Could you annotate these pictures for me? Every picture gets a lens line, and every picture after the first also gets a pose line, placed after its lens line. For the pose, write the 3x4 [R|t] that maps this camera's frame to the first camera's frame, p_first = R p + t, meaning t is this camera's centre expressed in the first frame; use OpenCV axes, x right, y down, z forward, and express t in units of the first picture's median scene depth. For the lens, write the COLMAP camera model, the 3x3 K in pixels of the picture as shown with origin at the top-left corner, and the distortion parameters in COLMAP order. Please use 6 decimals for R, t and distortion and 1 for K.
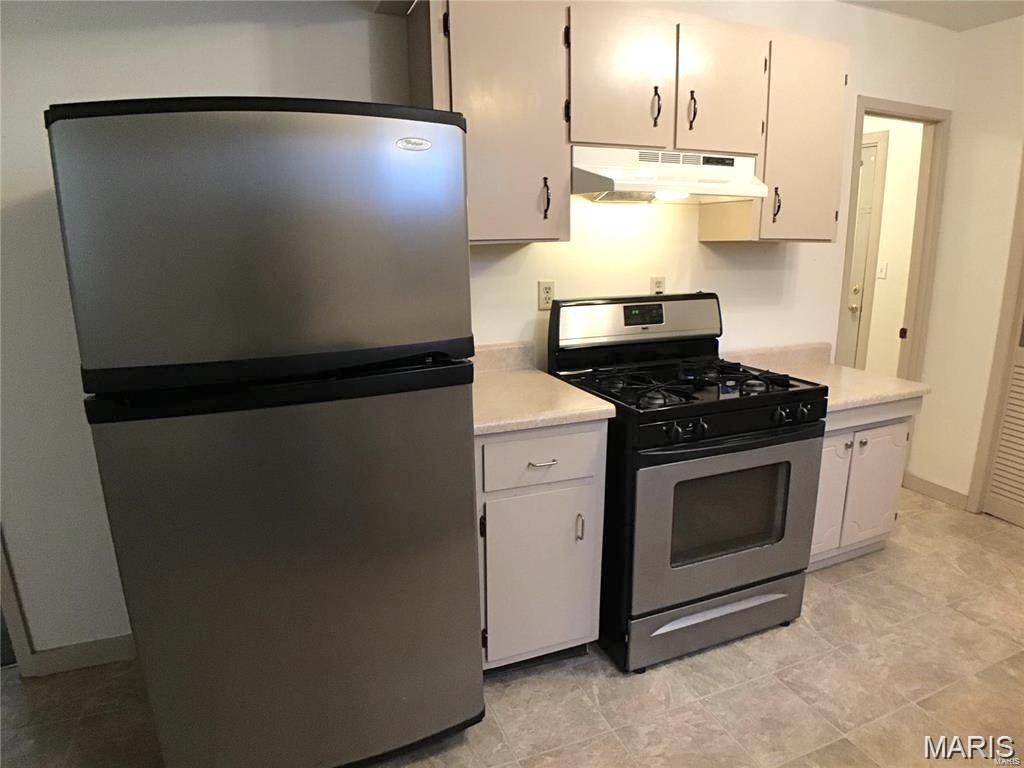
lens RADIAL K [[615.8, 0, 507.3], [0, 615.8, 385.6], [0, 0, 1]] dist [-0.067491, -0.001525]
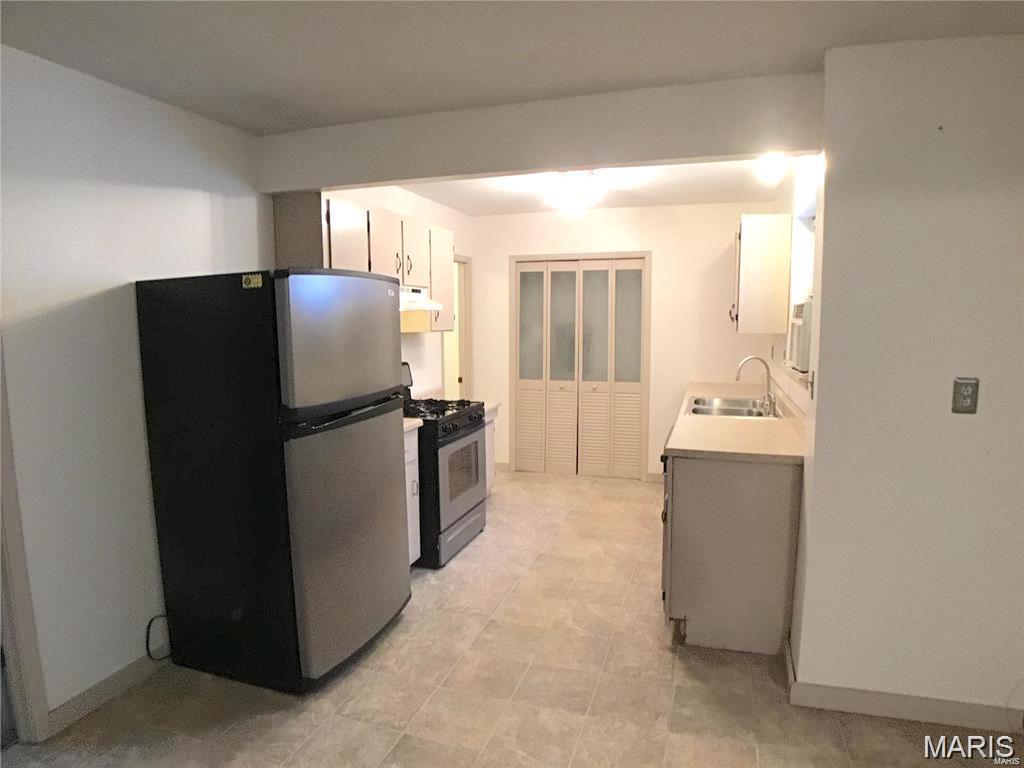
lens RADIAL K [[615.8, 0, 507.3], [0, 615.8, 385.6], [0, 0, 1]] dist [-0.067491, -0.001525]
pose [[0.644659, -0.079506, 0.760325, -1.016131], [0.177548, 0.982953, -0.047752, 0.062447], [-0.743567, 0.165778, 0.647785, -0.423116]]
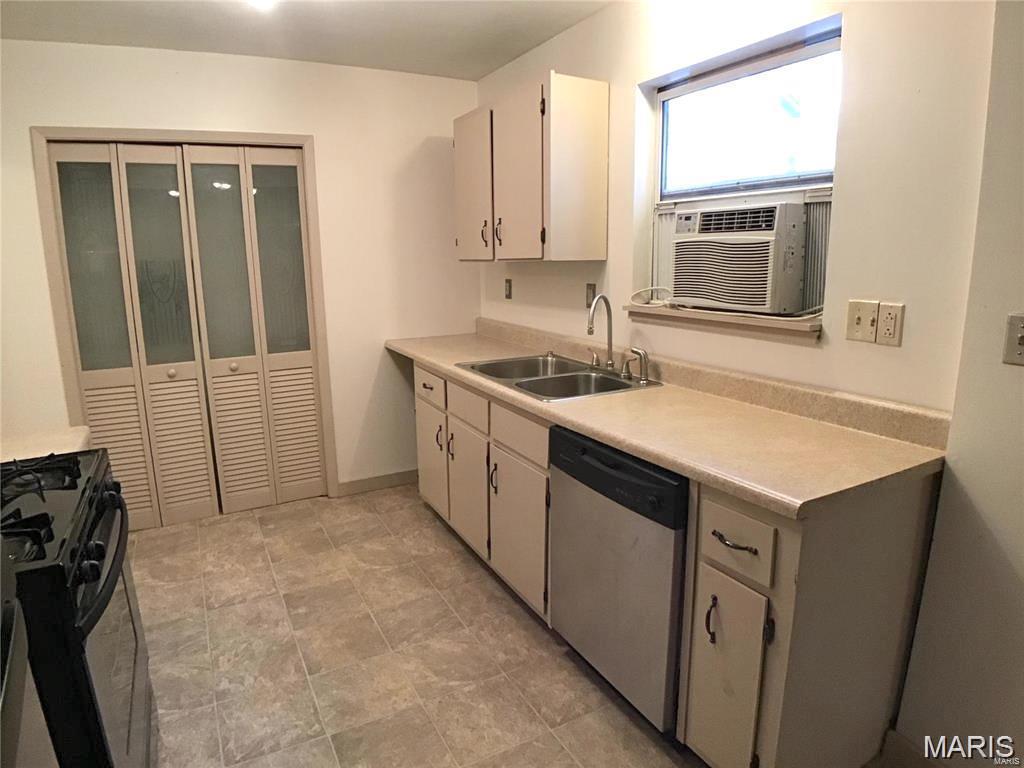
lens RADIAL K [[615.8, 0, 507.3], [0, 615.8, 385.6], [0, 0, 1]] dist [-0.067491, -0.001525]
pose [[-0.109314, -0.199478, 0.973786, -0.319175], [0.250826, 0.942418, 0.221210, -0.125574], [-0.961840, 0.268432, -0.052985, 0.495778]]
